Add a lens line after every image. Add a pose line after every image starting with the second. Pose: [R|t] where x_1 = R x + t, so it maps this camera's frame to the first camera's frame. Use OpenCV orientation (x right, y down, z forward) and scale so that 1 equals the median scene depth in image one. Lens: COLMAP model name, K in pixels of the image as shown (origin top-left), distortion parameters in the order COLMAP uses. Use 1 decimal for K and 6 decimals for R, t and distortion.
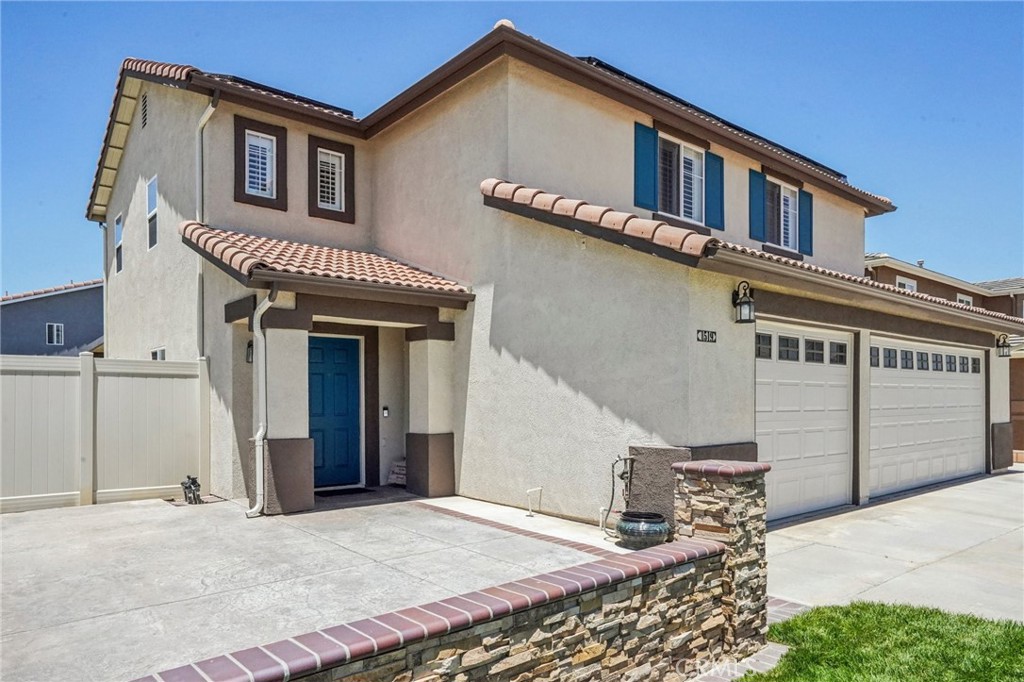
lens RADIAL K [[684.9, 0, 506.6], [0, 684.9, 381.6], [0, 0, 1]] dist [-0.011209, 0.012995]
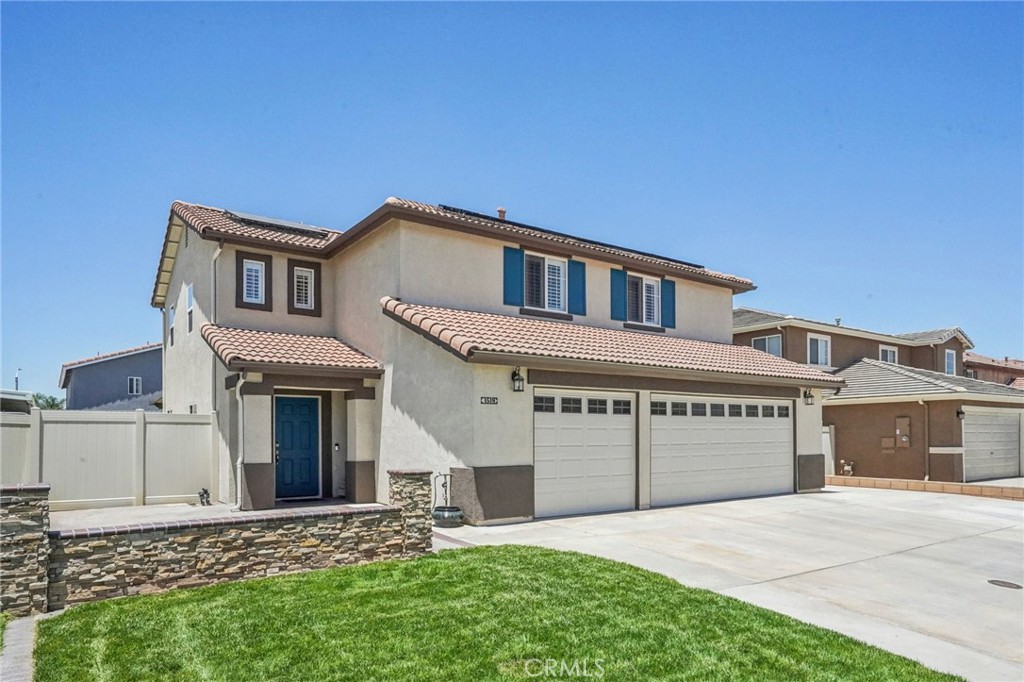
lens RADIAL K [[661.9, 0, 513.9], [0, 661.9, 414.1], [0, 0, 1]] dist [-0.035494, 0.027209]
pose [[0.997535, -0.005936, -0.069913, 0.367763], [0.005279, 0.999940, -0.009579, -0.013728], [0.069965, 0.009187, 0.997507, -0.472040]]
